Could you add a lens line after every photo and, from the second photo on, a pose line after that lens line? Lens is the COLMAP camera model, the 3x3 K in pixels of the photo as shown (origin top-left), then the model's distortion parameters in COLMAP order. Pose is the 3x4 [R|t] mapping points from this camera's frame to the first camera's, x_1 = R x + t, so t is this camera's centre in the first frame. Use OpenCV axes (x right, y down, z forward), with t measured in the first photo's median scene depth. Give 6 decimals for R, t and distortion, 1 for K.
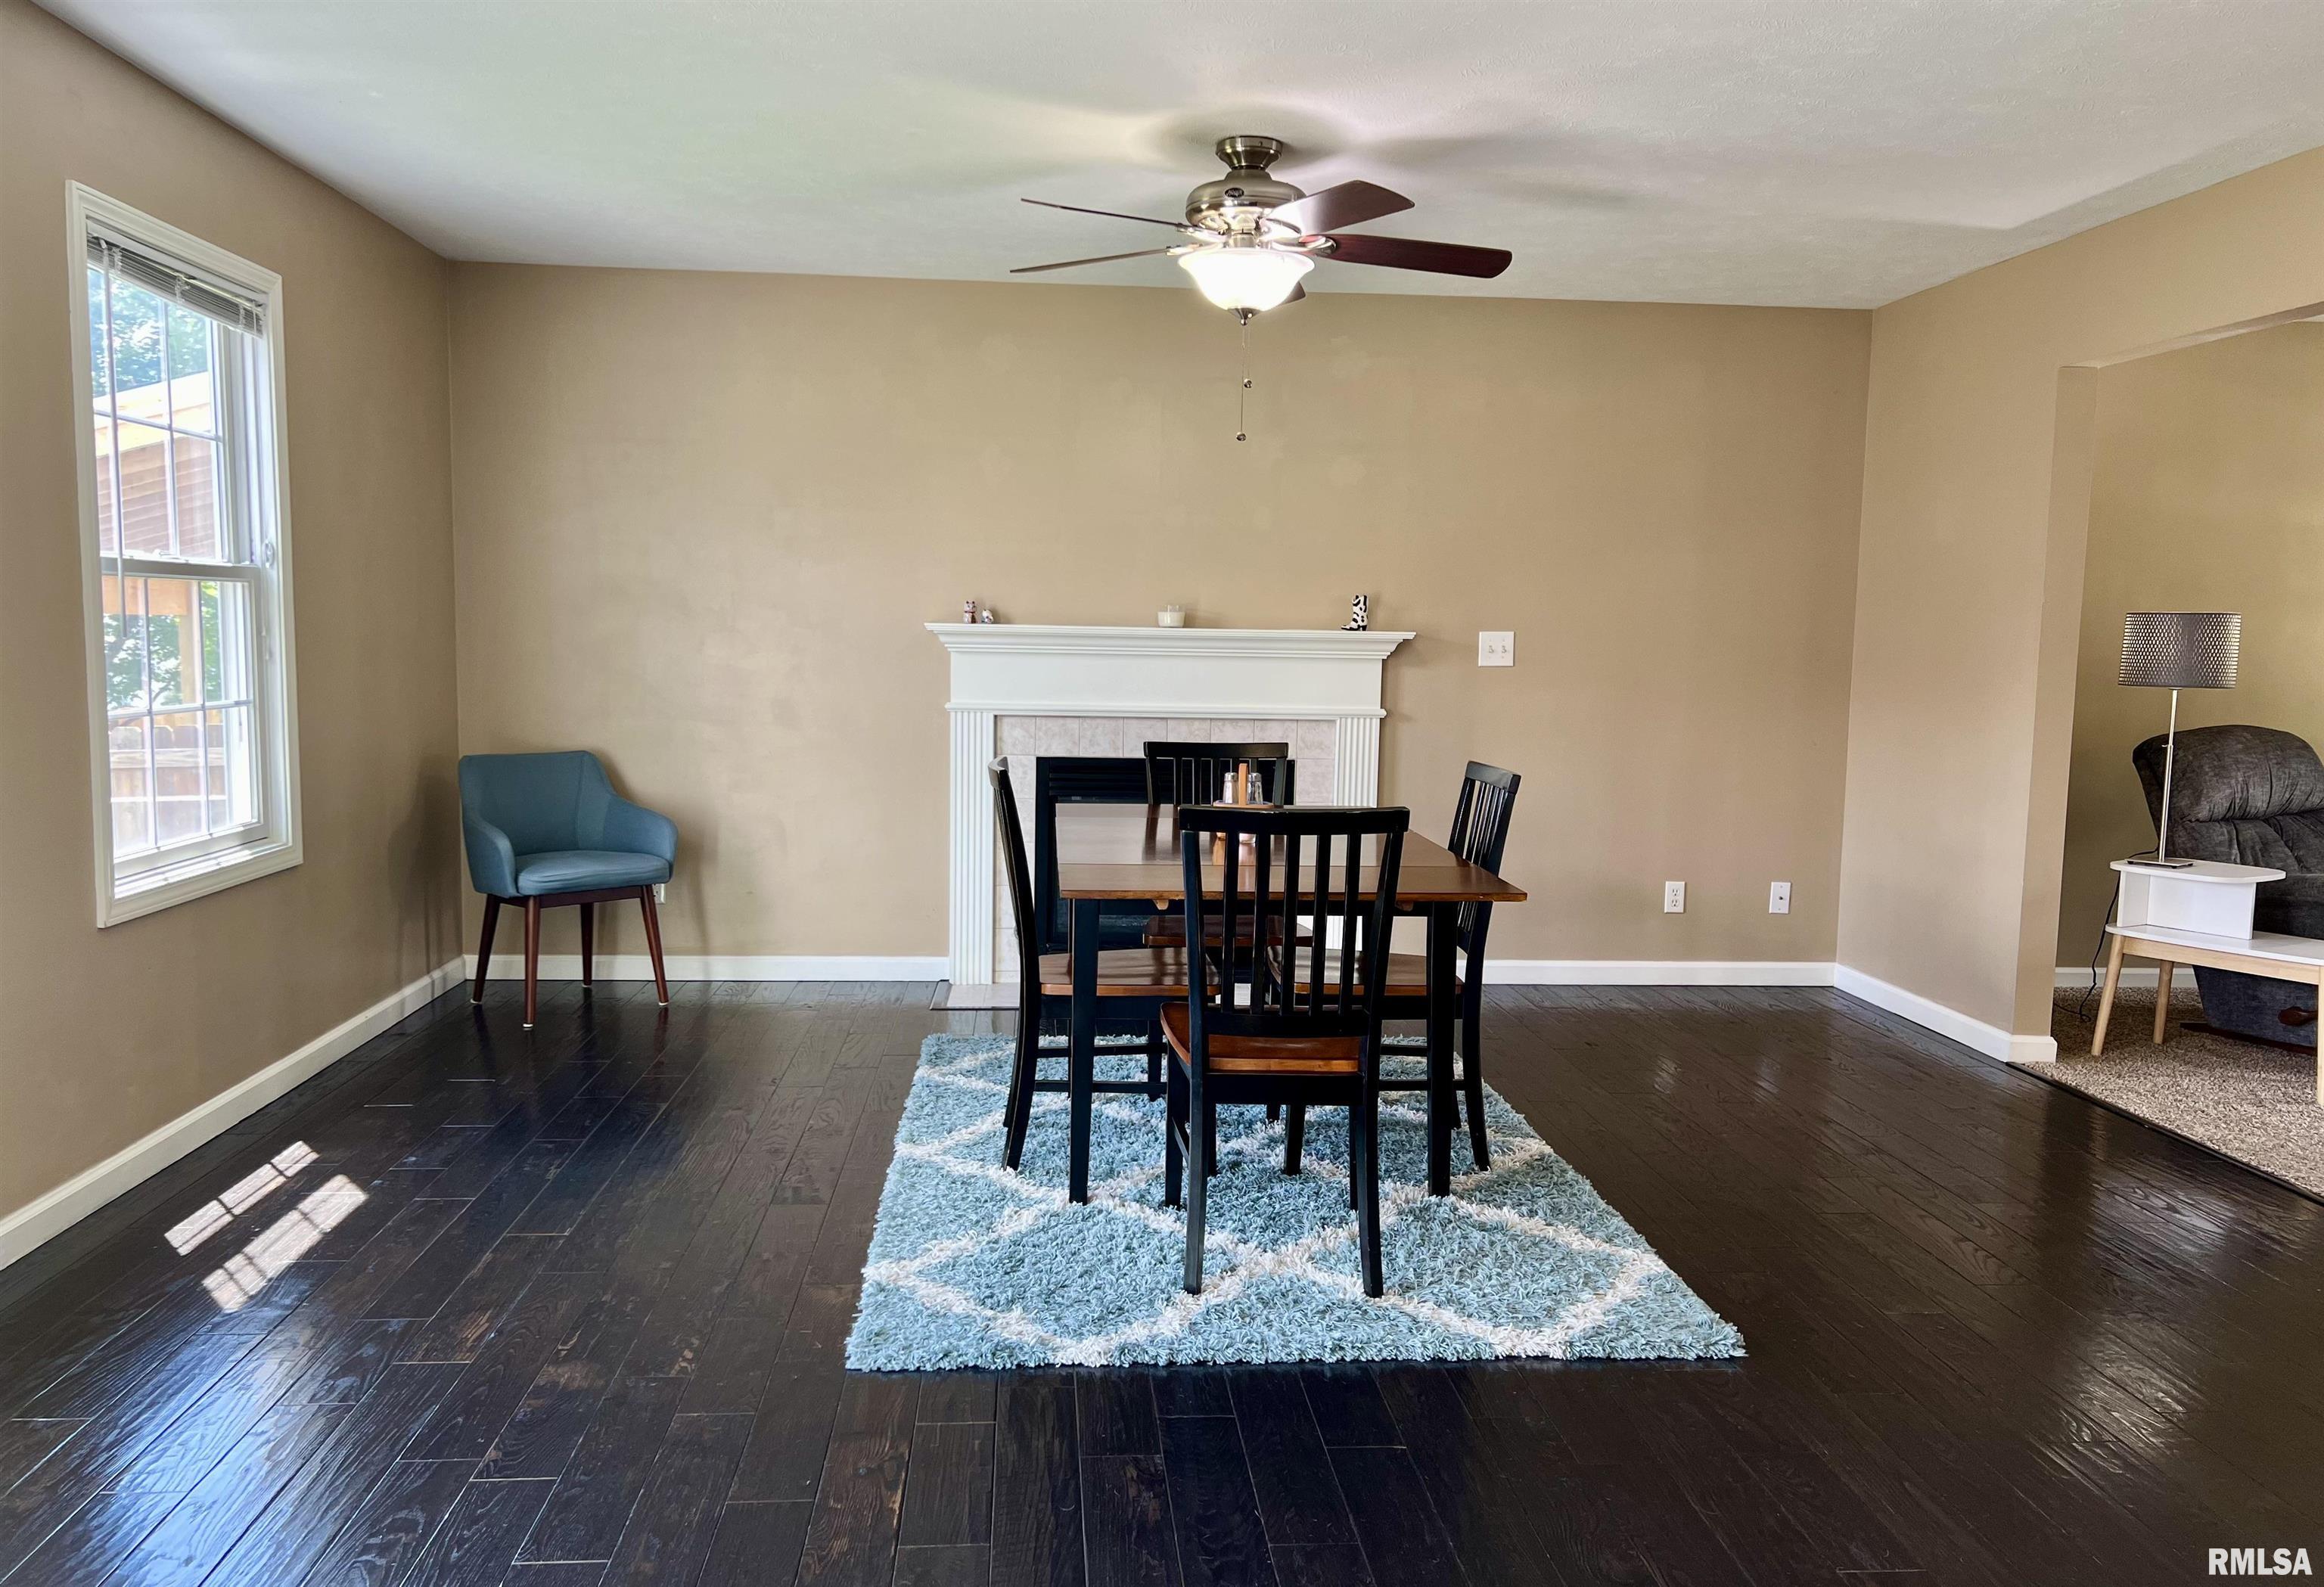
lens RADIAL K [[1709.2, 0, 1162.0], [0, 1709.2, 793.5], [0, 0, 1]] dist [0.000014, 0.000509]
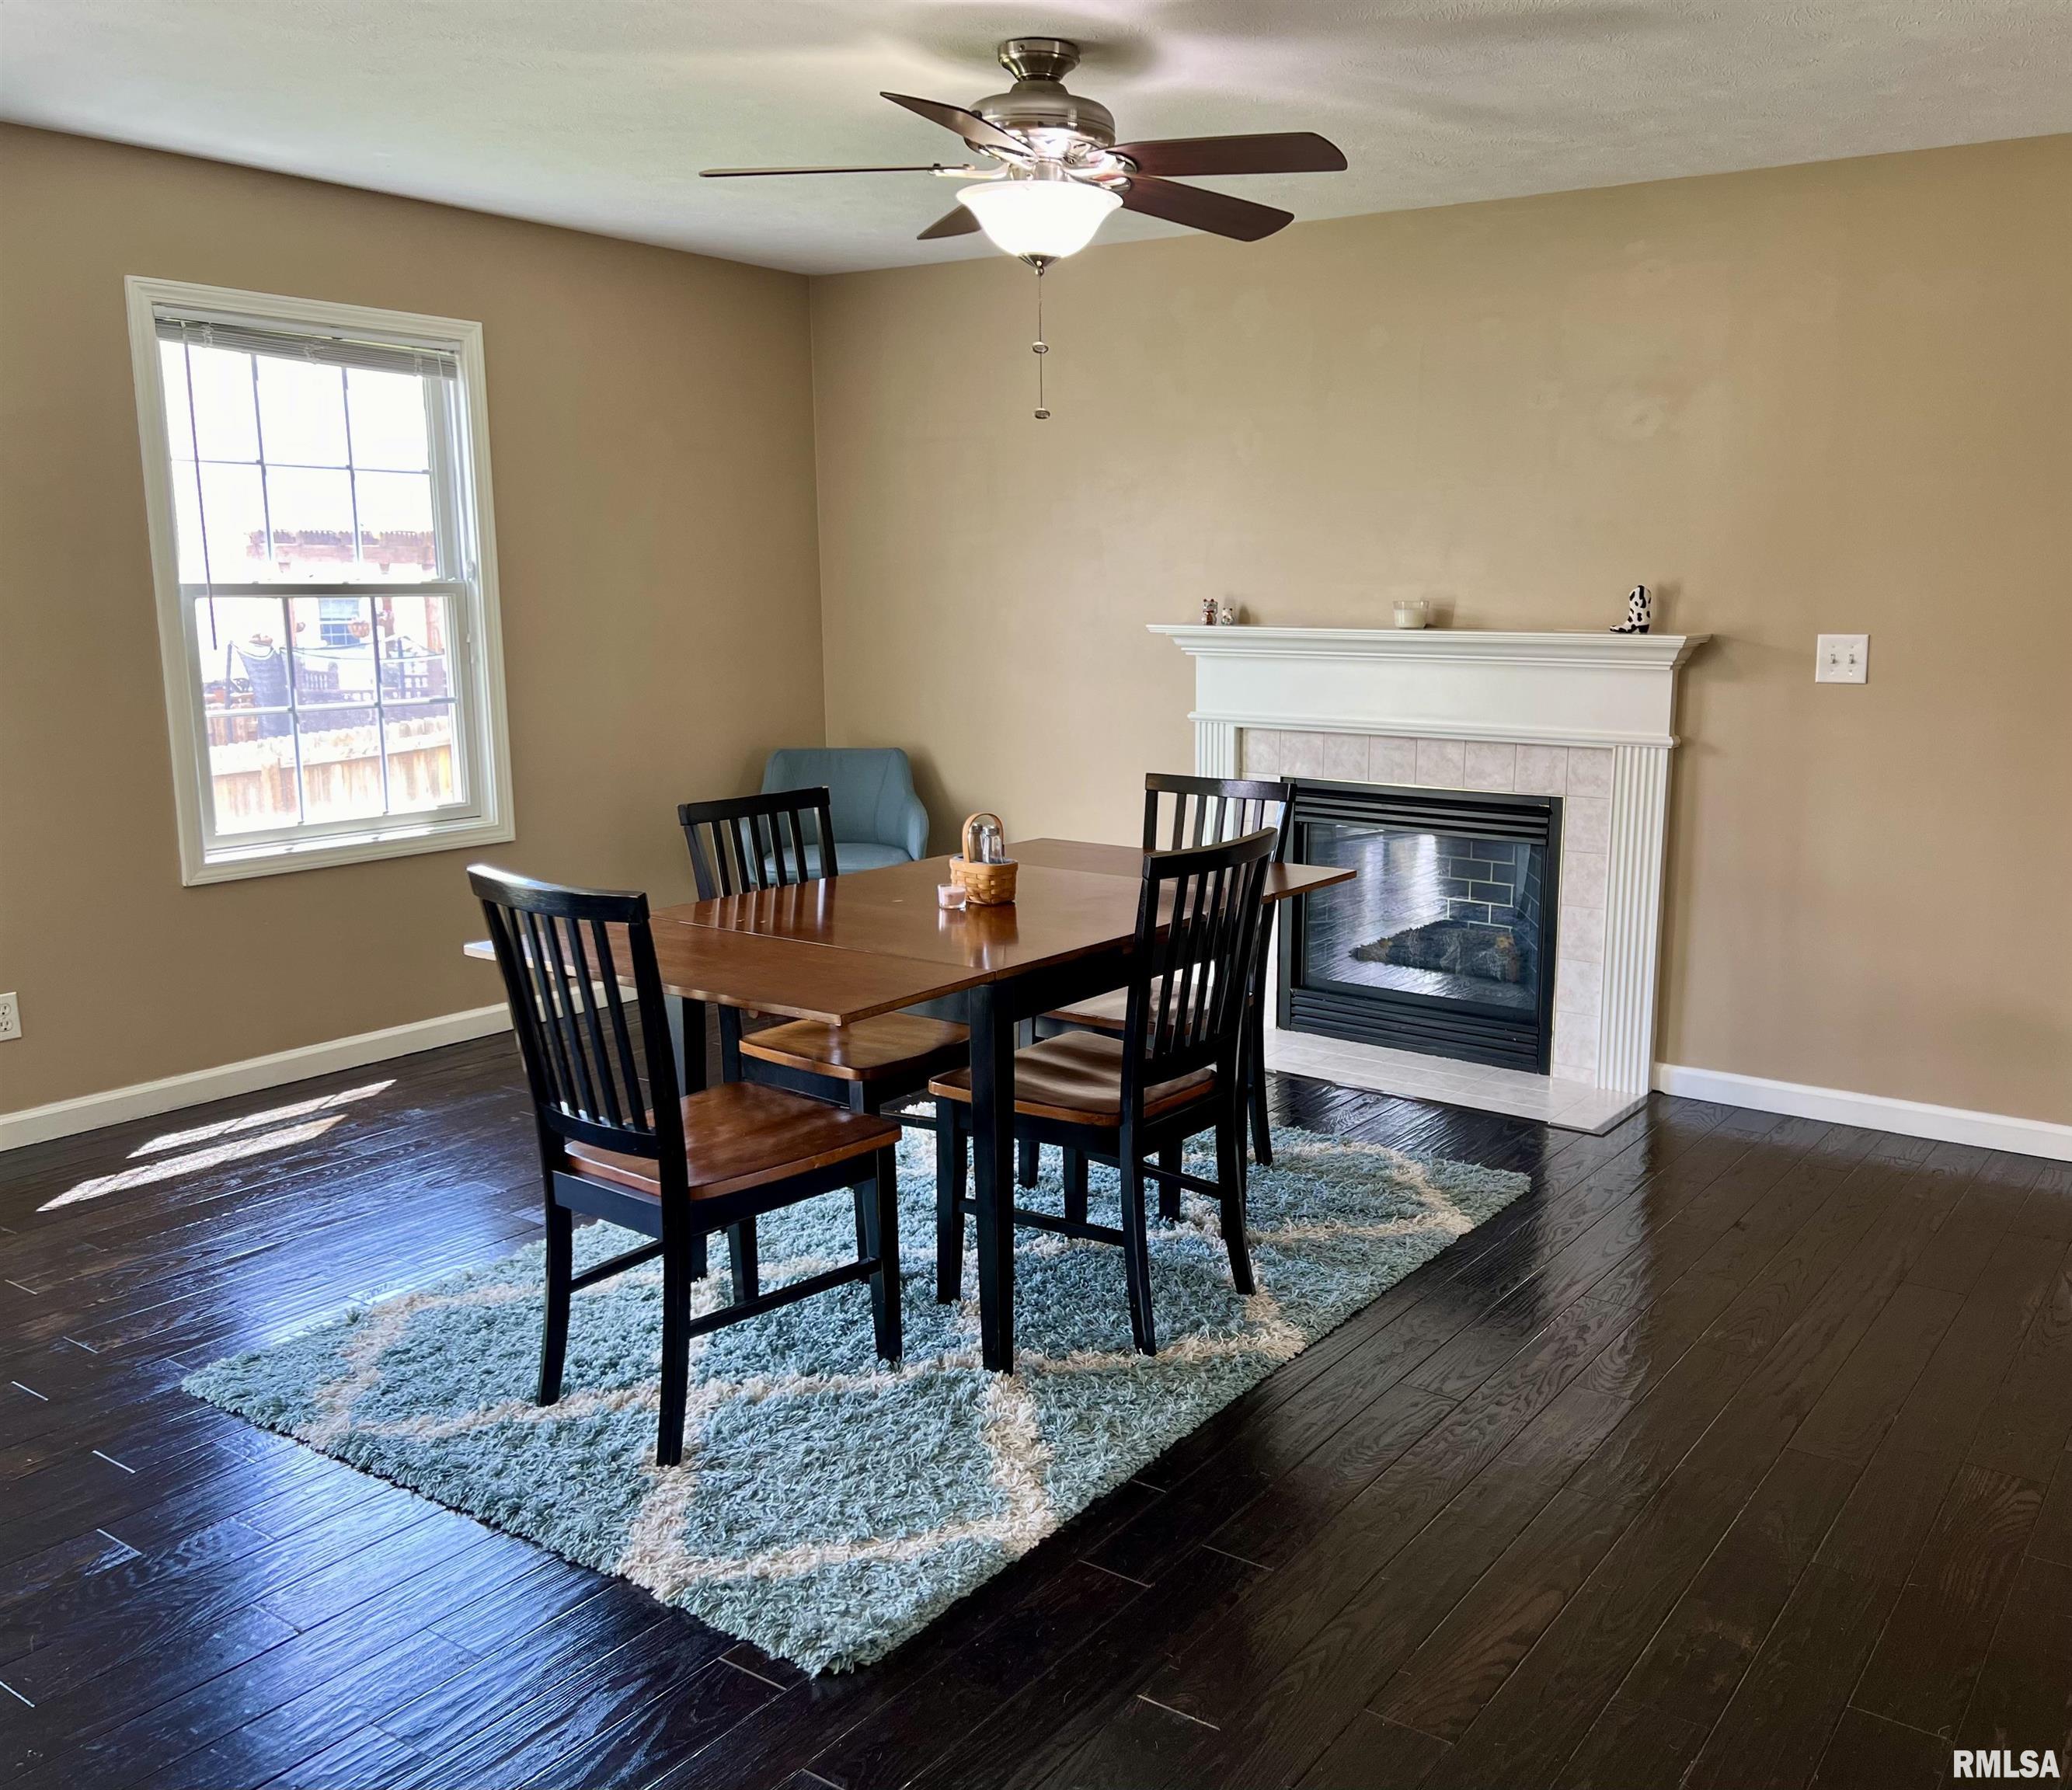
lens RADIAL K [[1747.3, 0, 1035.1], [0, 1747.3, 845.3], [0, 0, 1]] dist [0.026968, -0.001468]
pose [[0.800507, 0.074065, -0.594730, 0.373718], [-0.049991, 0.997128, 0.056890, -0.031822], [0.597235, -0.015810, 0.801910, 0.207493]]
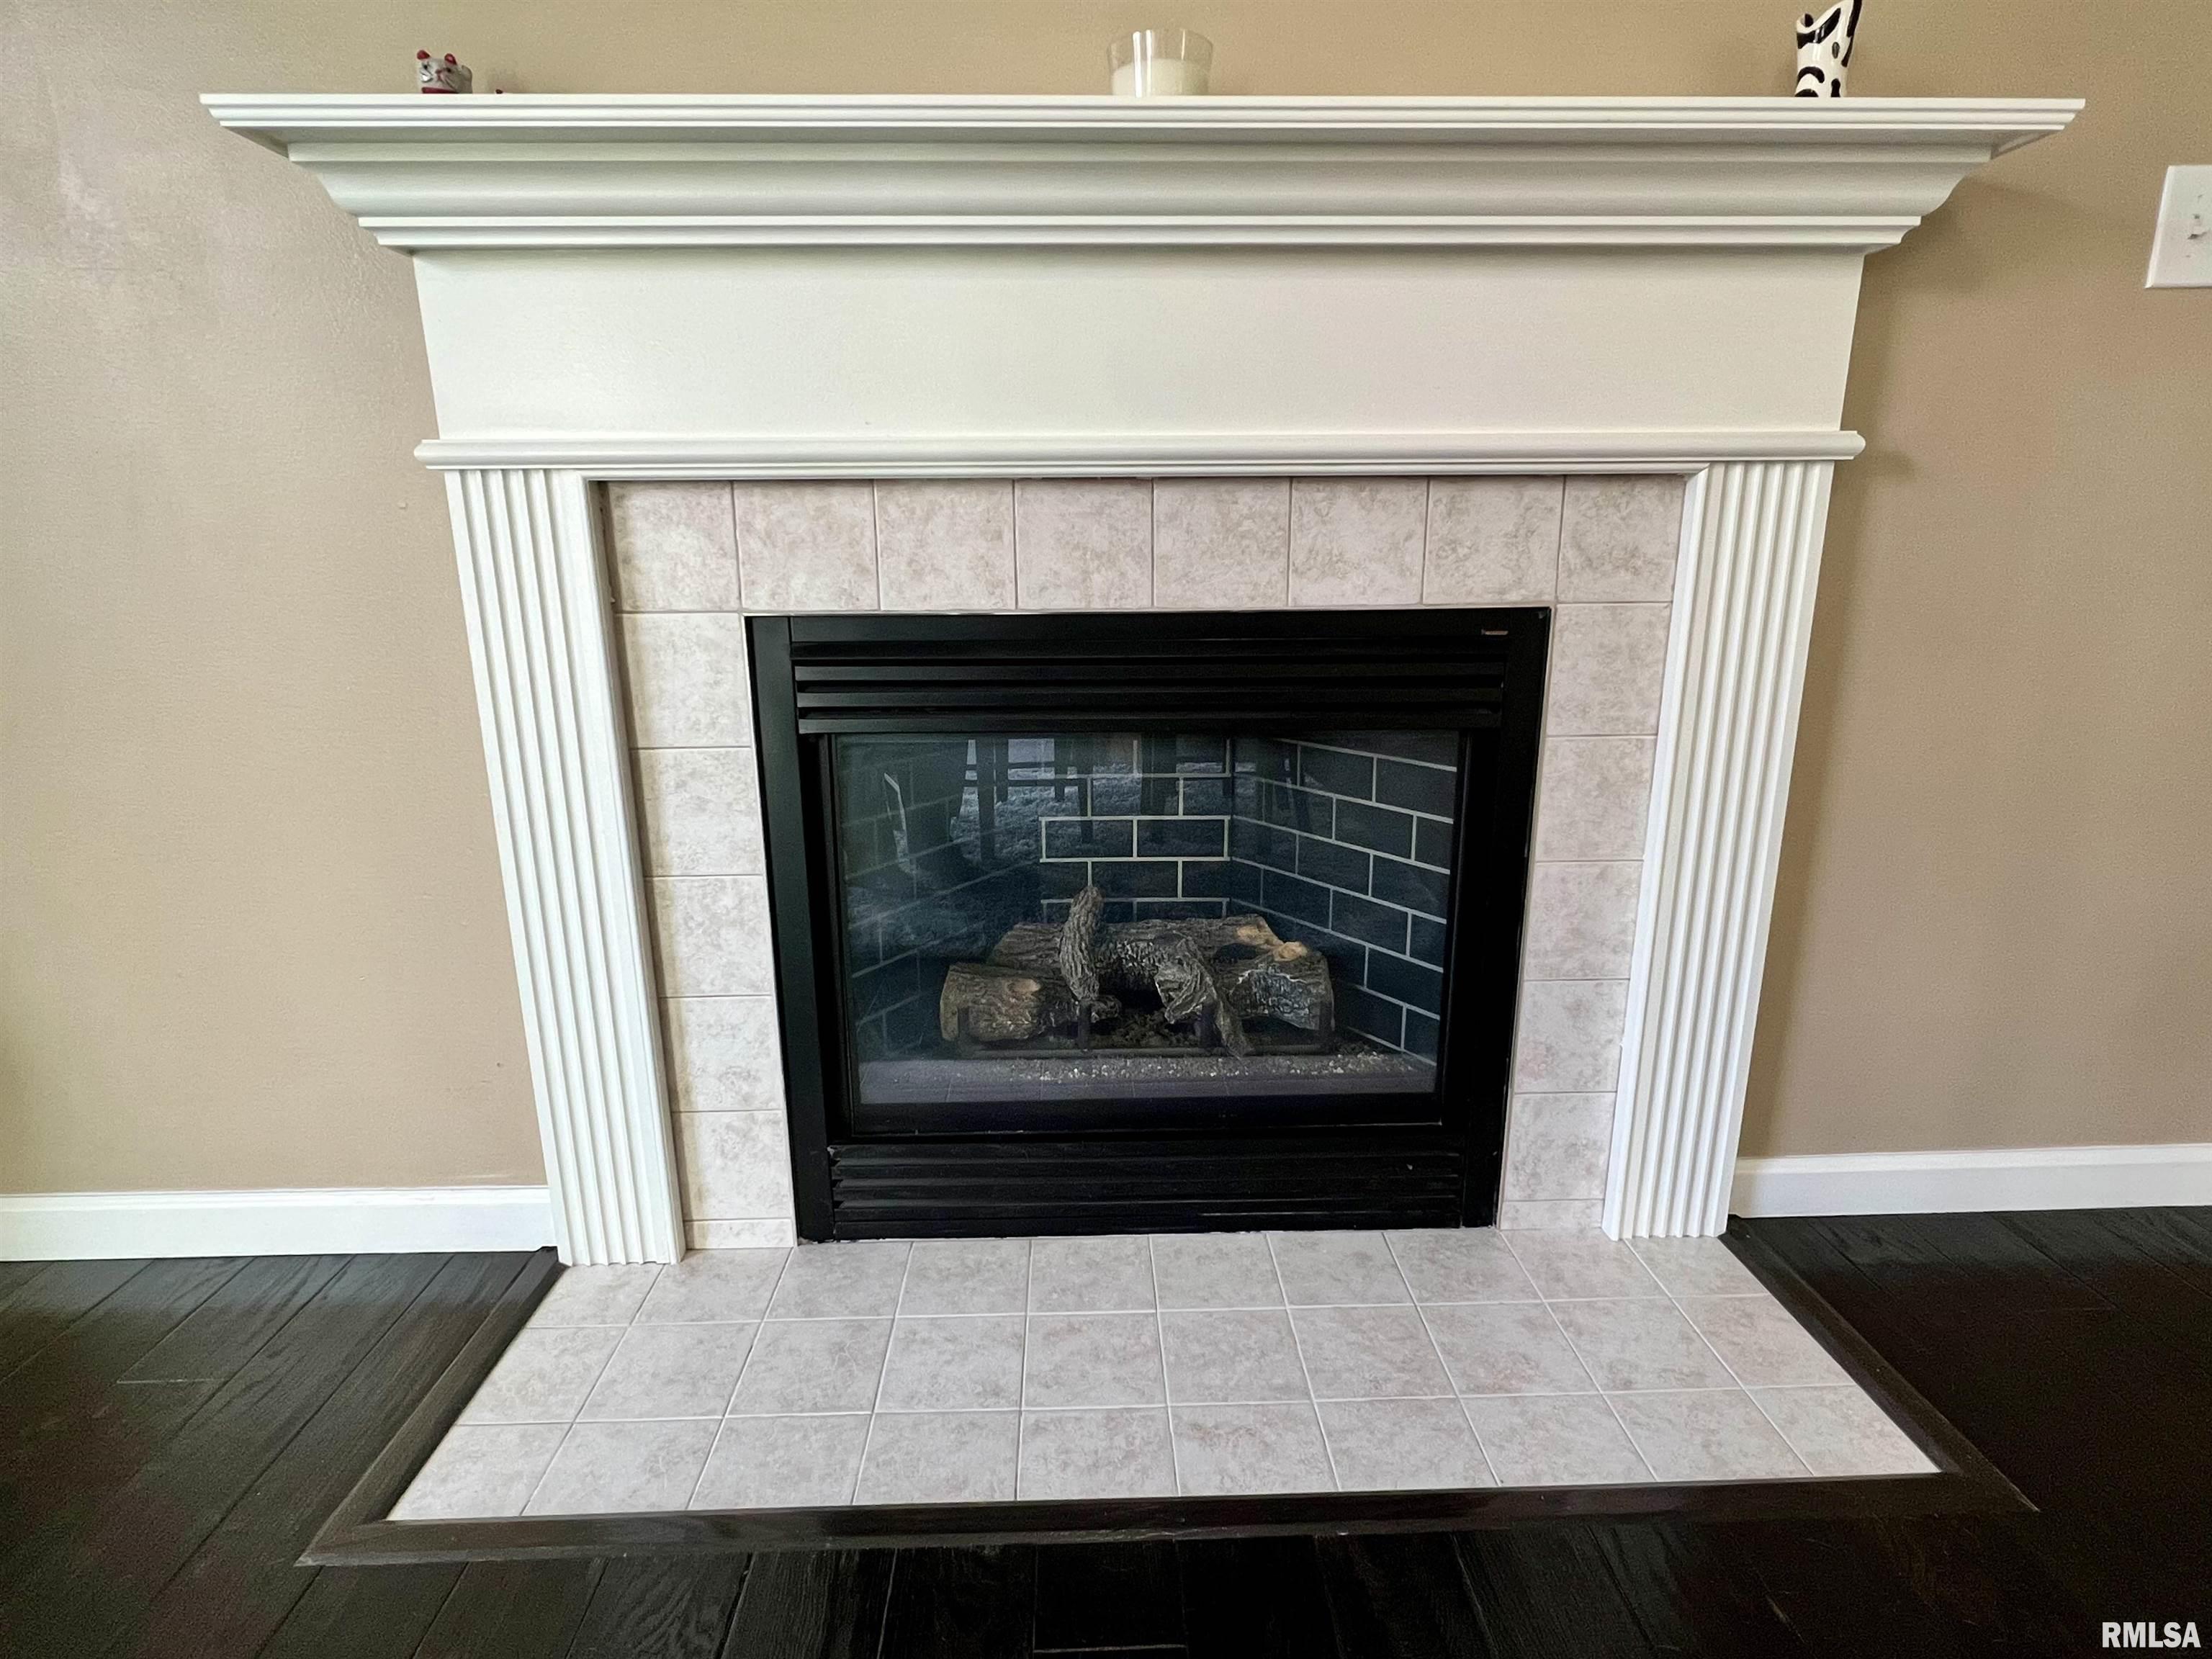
lens RADIAL K [[1155.0, 0, 1106.0], [0, 1155.0, 829.5], [0, 0, 1]] dist [0.006589, 0.000214]
pose [[0.997224, -0.036207, 0.065058, -0.022421], [0.026194, 0.988542, 0.148659, -0.012920], [-0.069695, -0.146542, 0.986746, 0.799338]]
